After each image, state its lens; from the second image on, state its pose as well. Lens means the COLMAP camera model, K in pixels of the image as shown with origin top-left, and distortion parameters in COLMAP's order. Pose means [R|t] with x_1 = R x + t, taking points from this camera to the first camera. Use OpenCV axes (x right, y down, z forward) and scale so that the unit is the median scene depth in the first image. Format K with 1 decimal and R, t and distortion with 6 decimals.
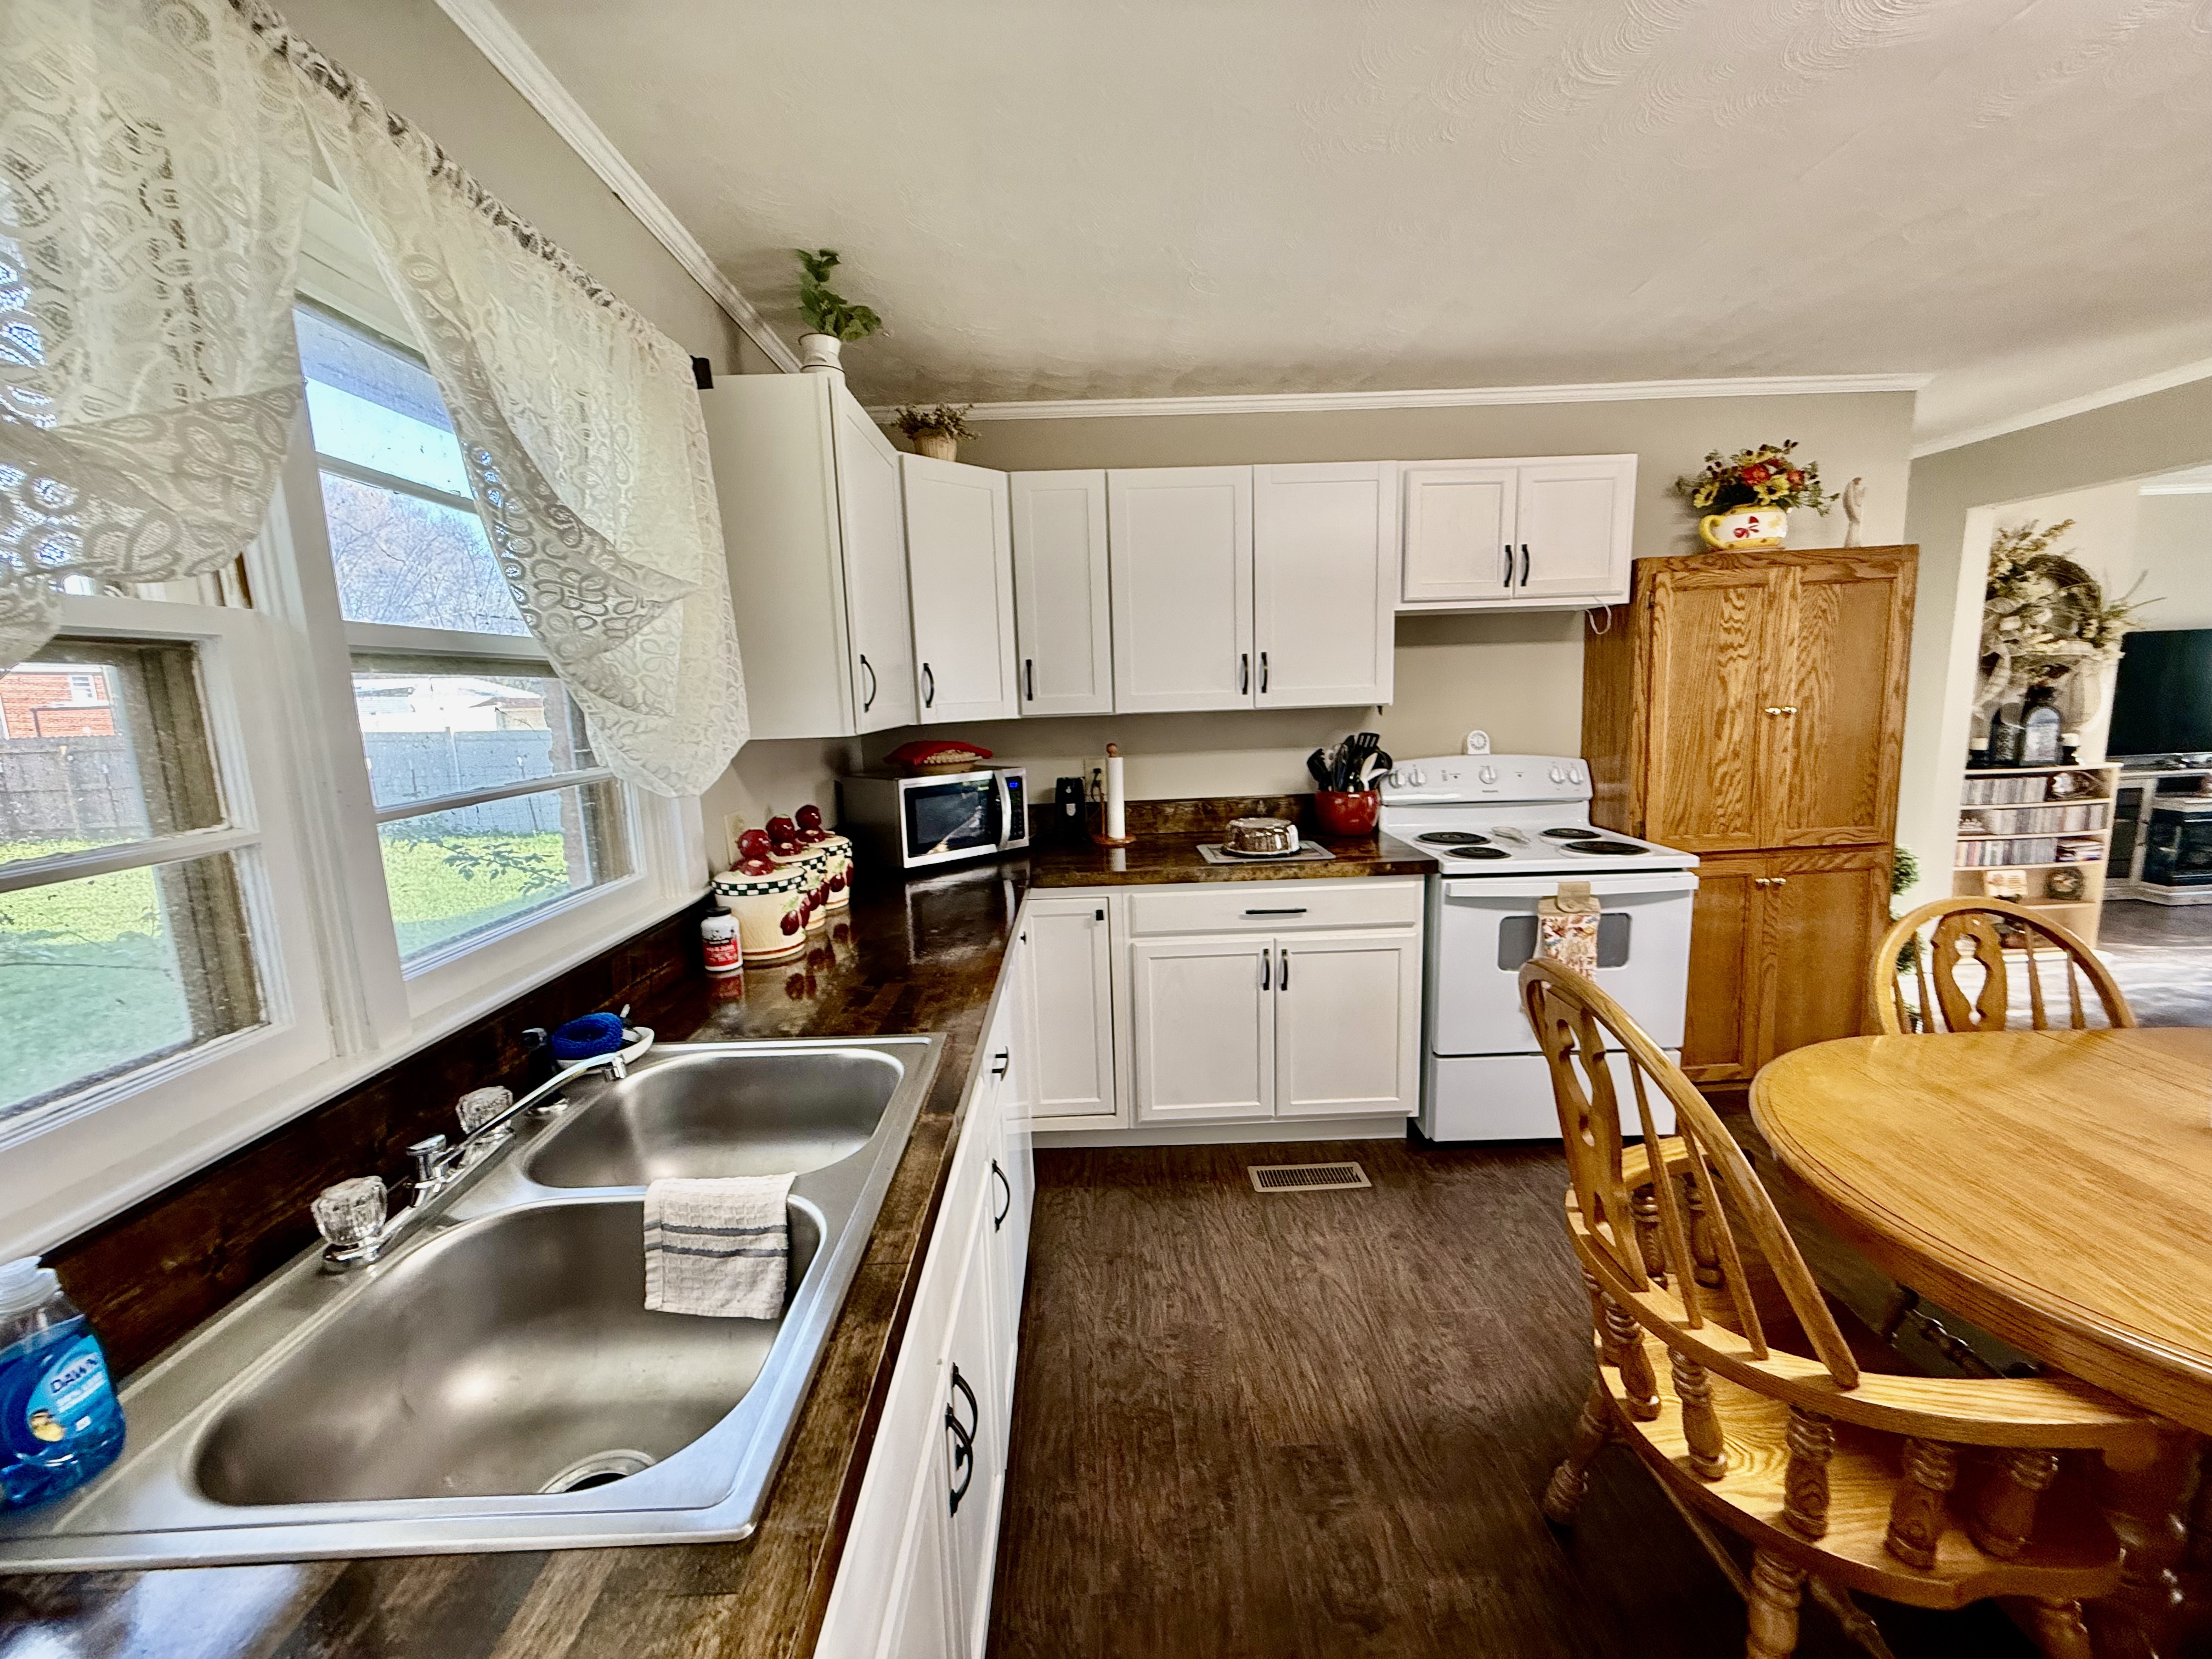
lens RADIAL K [[880.9, 0, 1102.3], [0, 880.9, 824.4], [0, 0, 1]] dist [-0.000289, -0.000161]
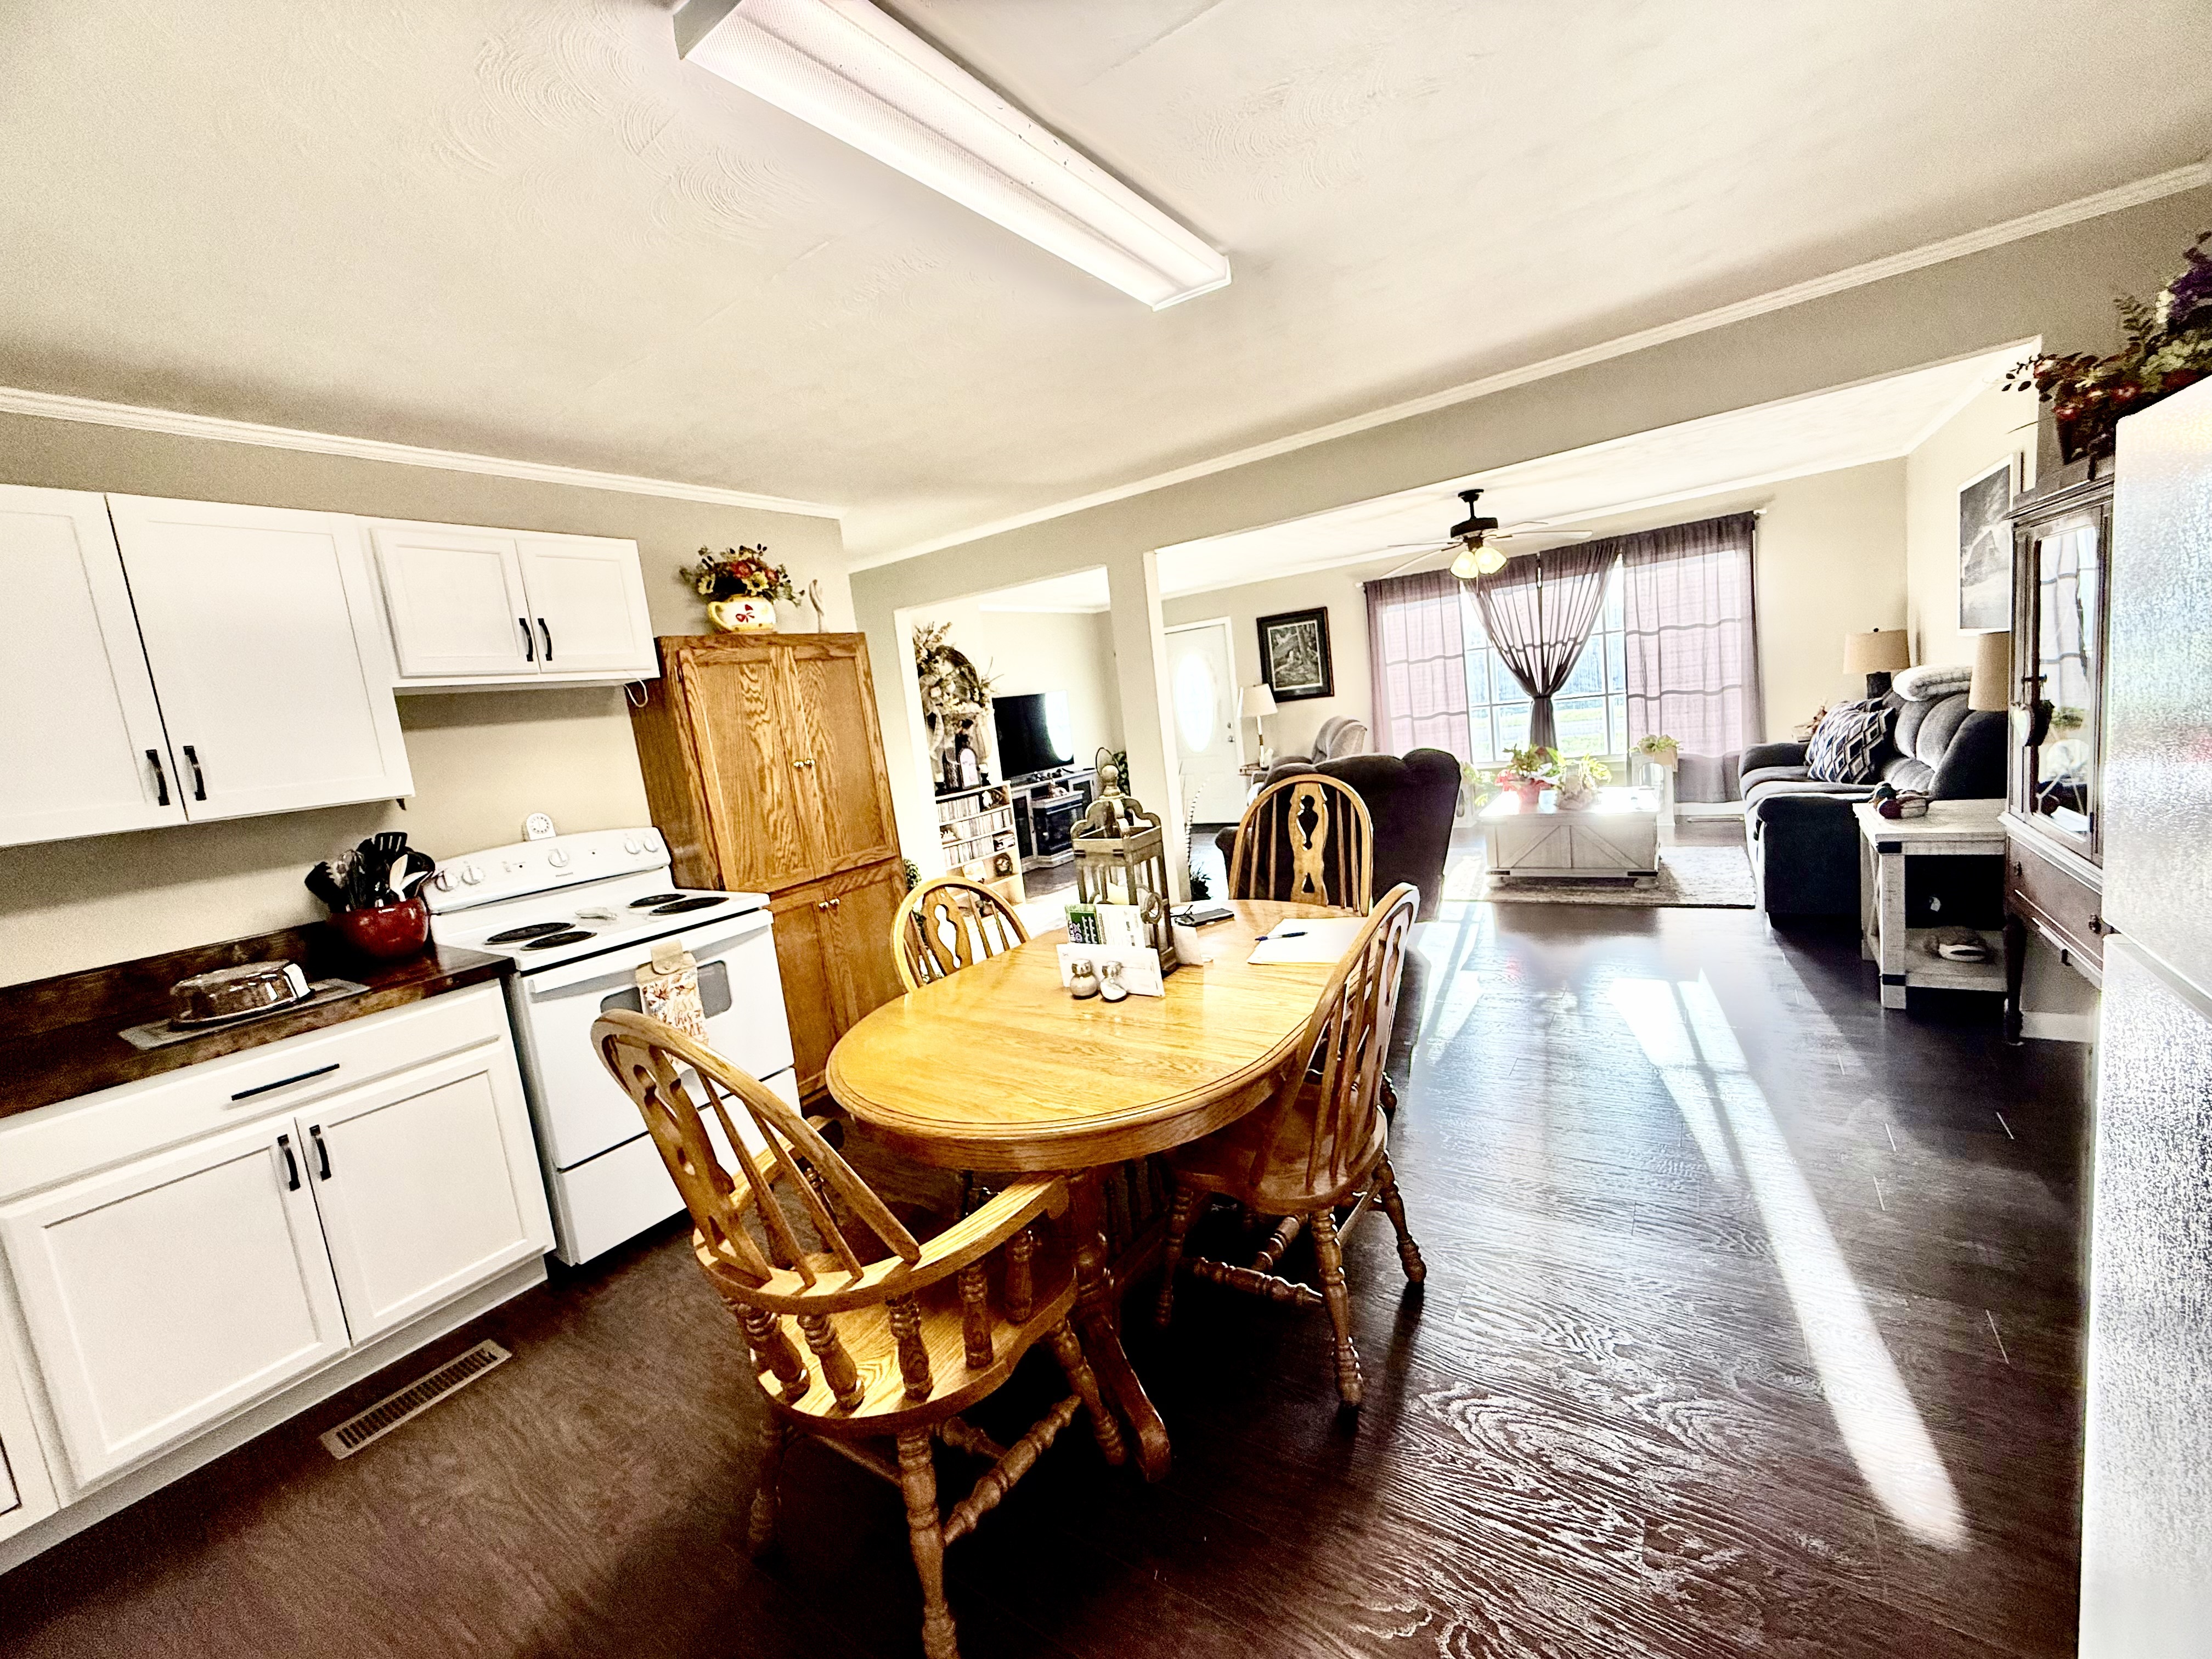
lens RADIAL K [[880.9, 0, 1099.4], [0, 880.9, 826.4], [0, 0, 1]] dist [-0.000289, -0.000161]
pose [[0.580454, -0.142575, 0.801714, 0.026389], [0.216905, 0.976053, 0.016537, 0.022793], [-0.784873, 0.164297, 0.597479, -0.024113]]
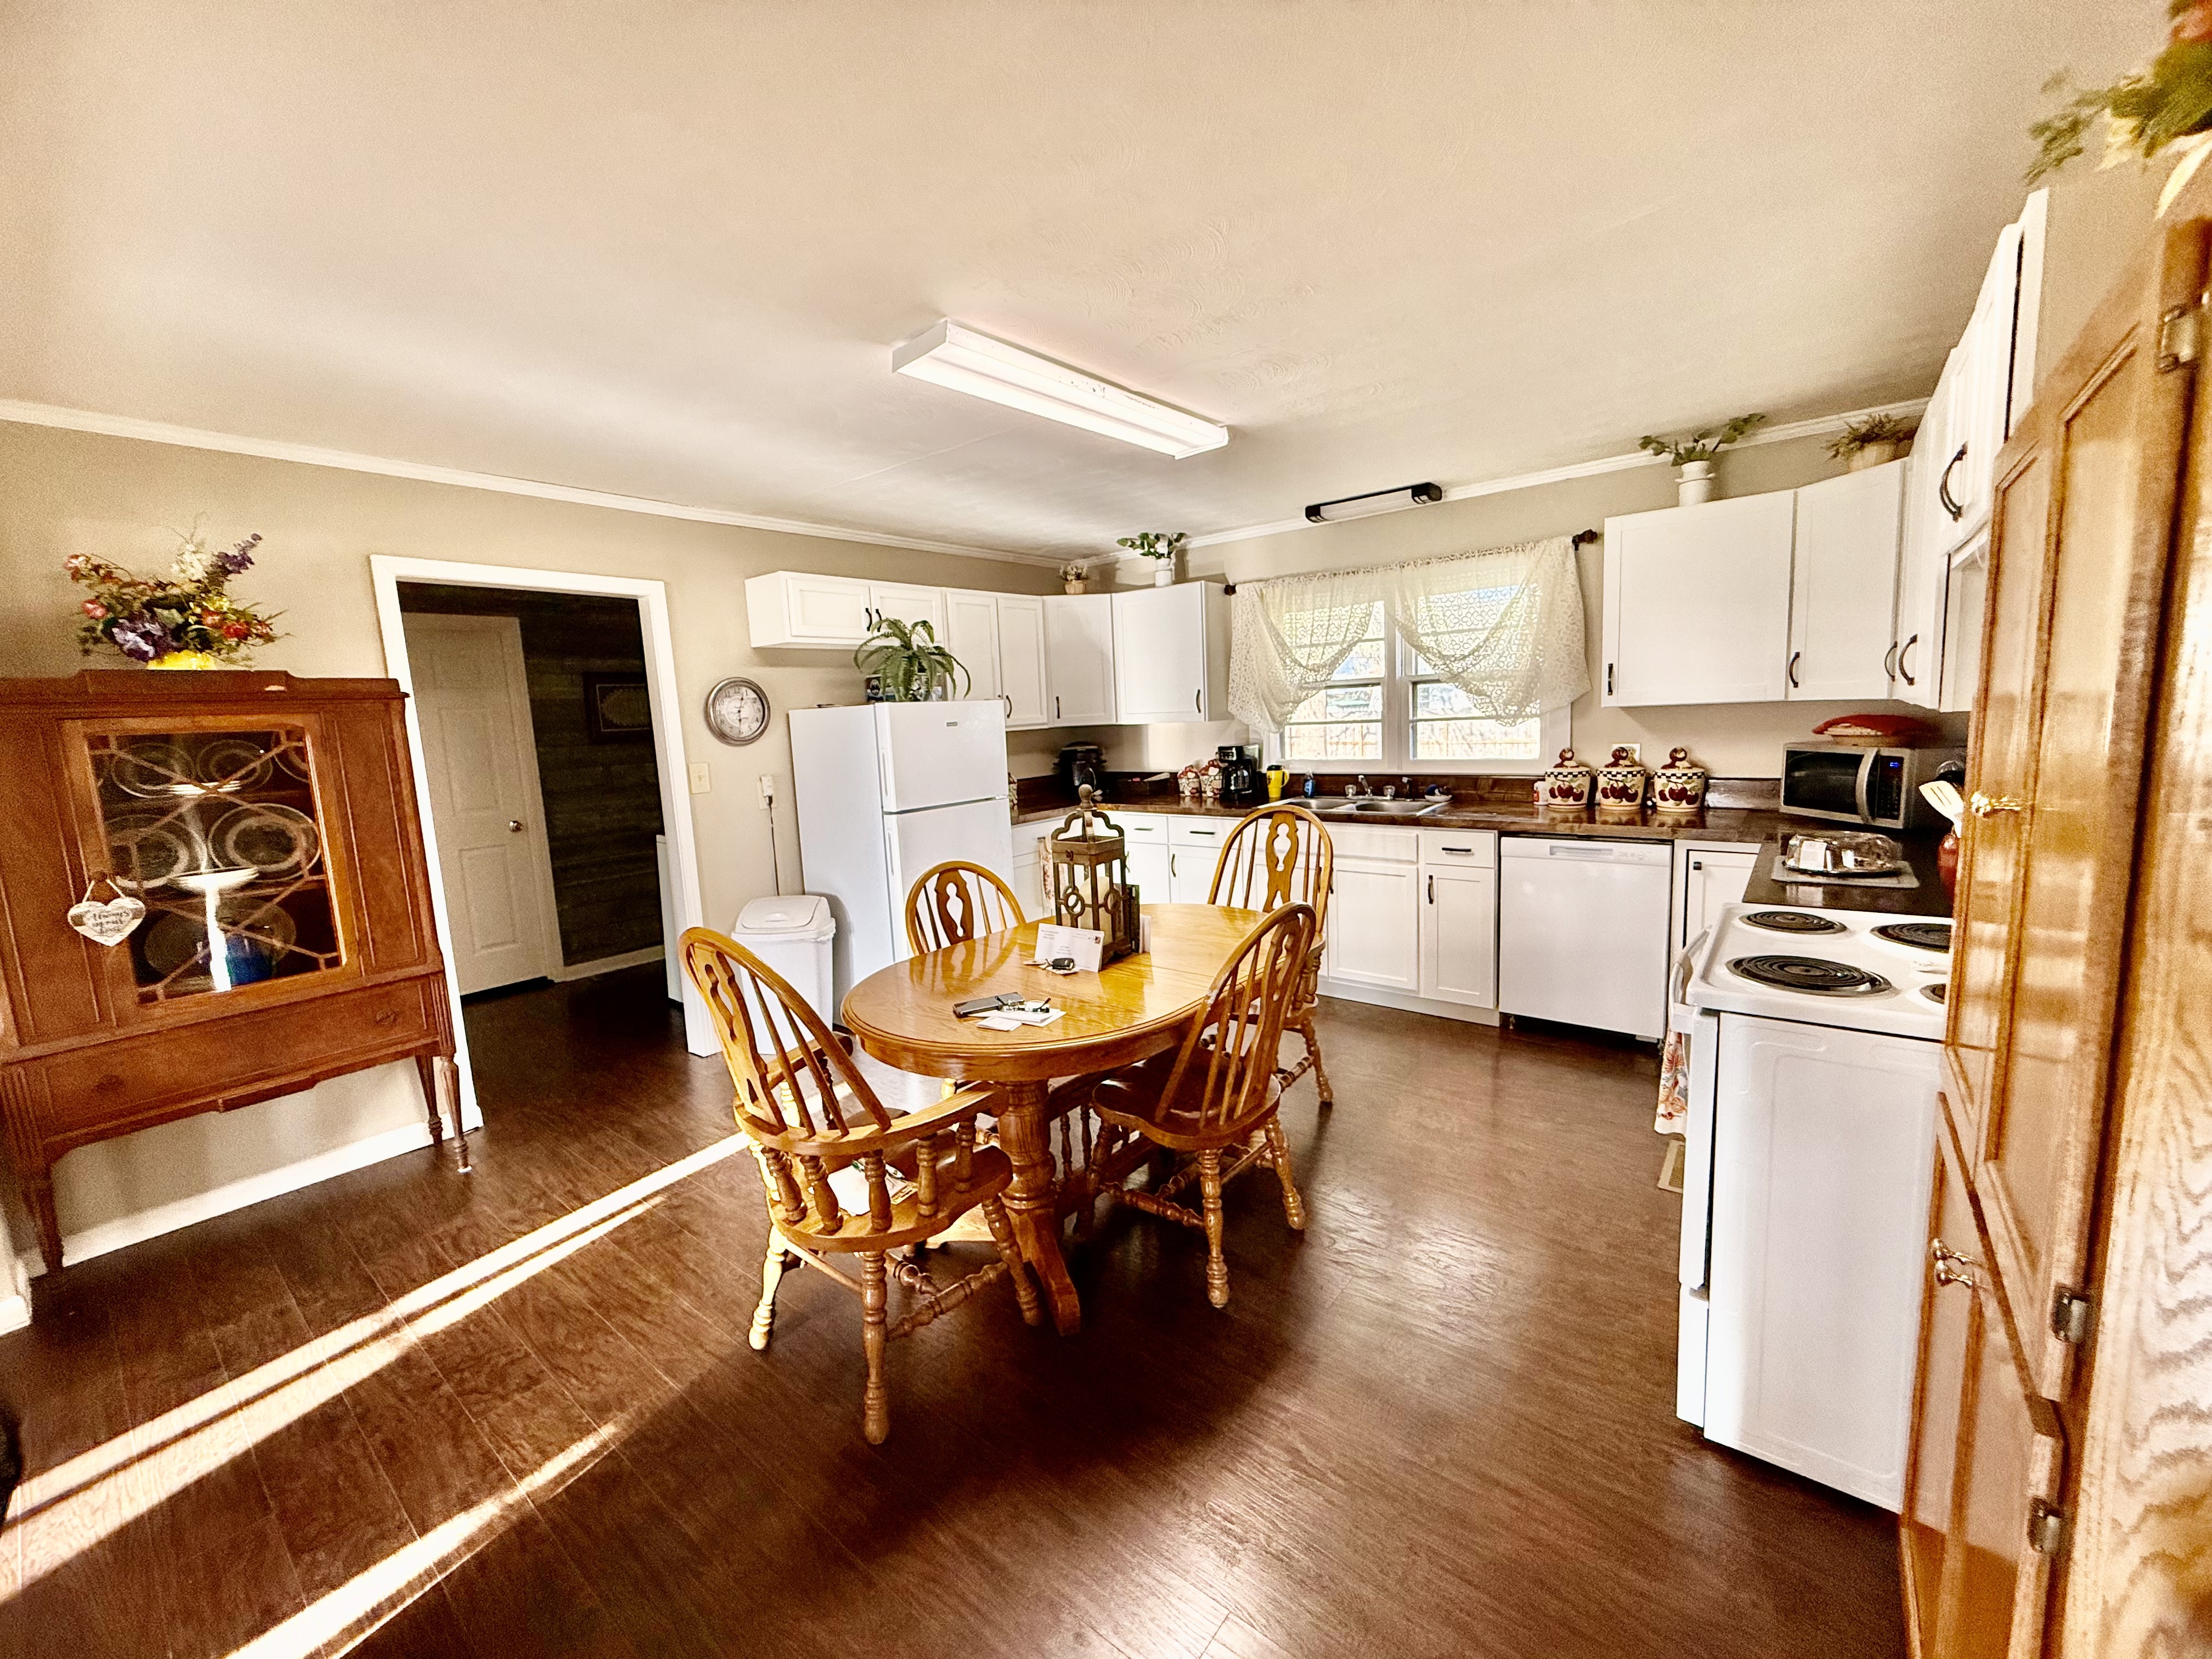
lens RADIAL K [[880.9, 0, 1097.9], [0, 880.9, 825.3], [0, 0, 1]] dist [-0.000289, -0.000161]
pose [[-0.642511, 0.166785, -0.747905, 1.282426], [-0.042815, 0.966687, 0.252356, -0.197930], [0.765080, 0.194163, -0.613966, 0.957257]]
